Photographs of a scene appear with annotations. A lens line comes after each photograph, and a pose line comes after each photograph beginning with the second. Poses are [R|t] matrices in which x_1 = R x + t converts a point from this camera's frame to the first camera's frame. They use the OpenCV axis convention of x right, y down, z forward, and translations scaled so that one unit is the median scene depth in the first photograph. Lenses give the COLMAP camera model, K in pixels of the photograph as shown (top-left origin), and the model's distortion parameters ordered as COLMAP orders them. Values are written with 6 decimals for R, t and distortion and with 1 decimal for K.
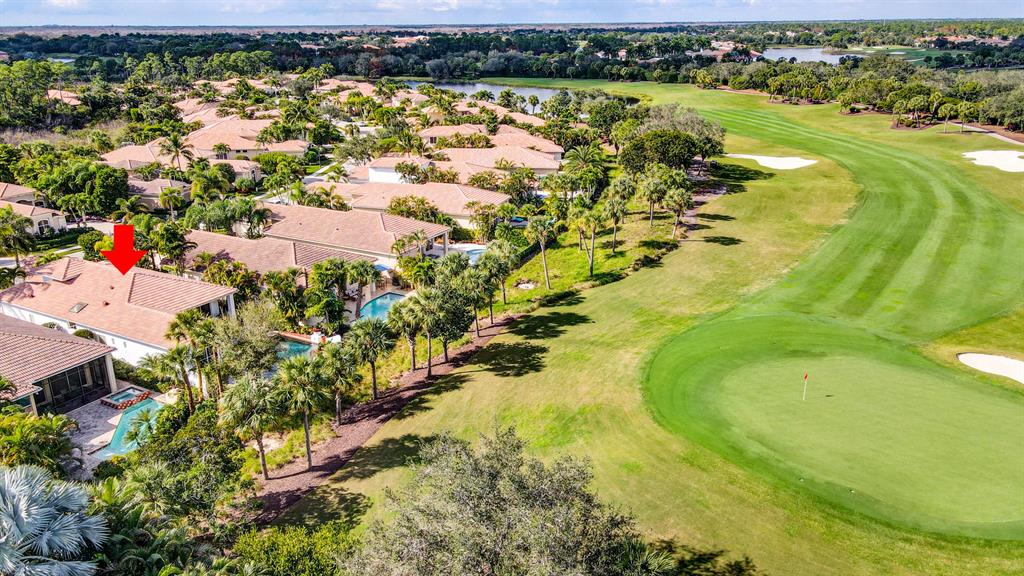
lens RADIAL K [[764.7, 0, 512.0], [0, 764.7, 288.0], [0, 0, 1]] dist [-0.020744, 0.080568]
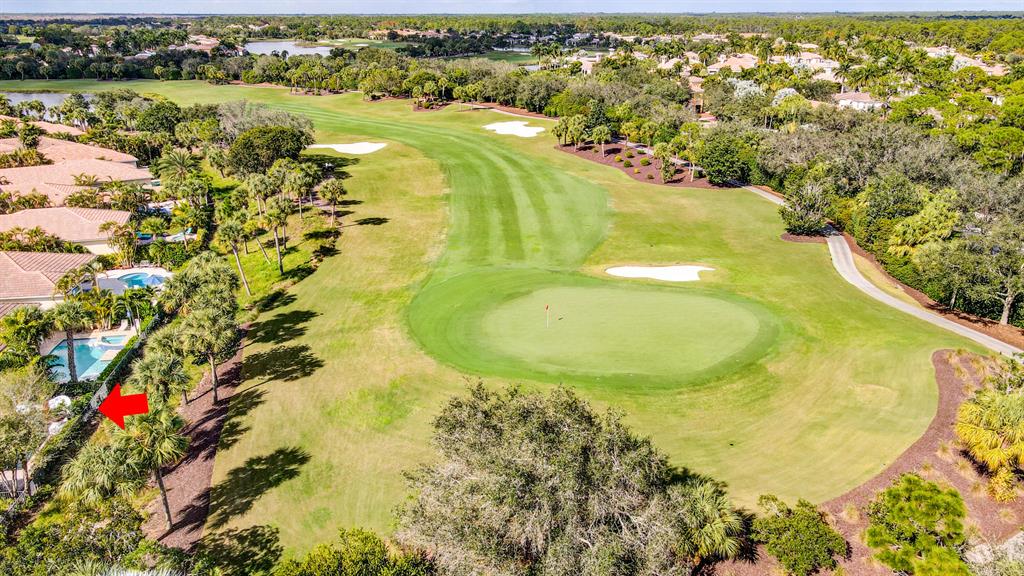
lens RADIAL K [[757.8, 0, 512.0], [0, 757.8, 288.0], [0, 0, 1]] dist [-0.003263, 0.067407]
pose [[0.782120, -0.209142, 0.586982, -0.182149], [0.203161, 0.976106, 0.077086, -0.010293], [-0.589079, 0.058961, 0.805921, 0.017426]]
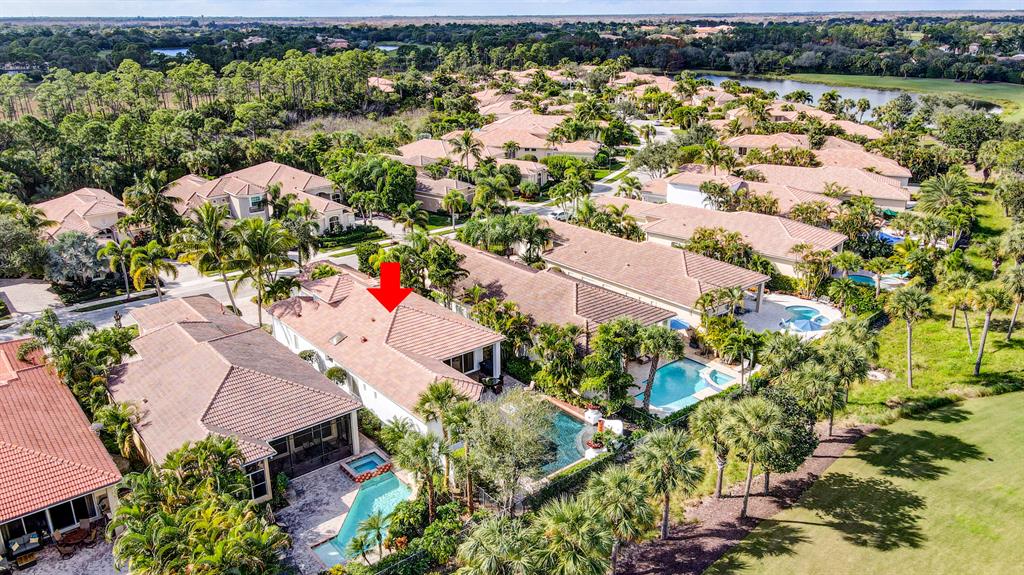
lens RADIAL K [[755.9, 0, 512.0], [0, 755.9, 287.5], [0, 0, 1]] dist [0.014810, 0.008967]
pose [[0.934477, 0.122203, -0.334394, -0.052989], [-0.117237, 0.992484, 0.035074, -0.051636], [0.336167, 0.006428, 0.941781, 0.141011]]
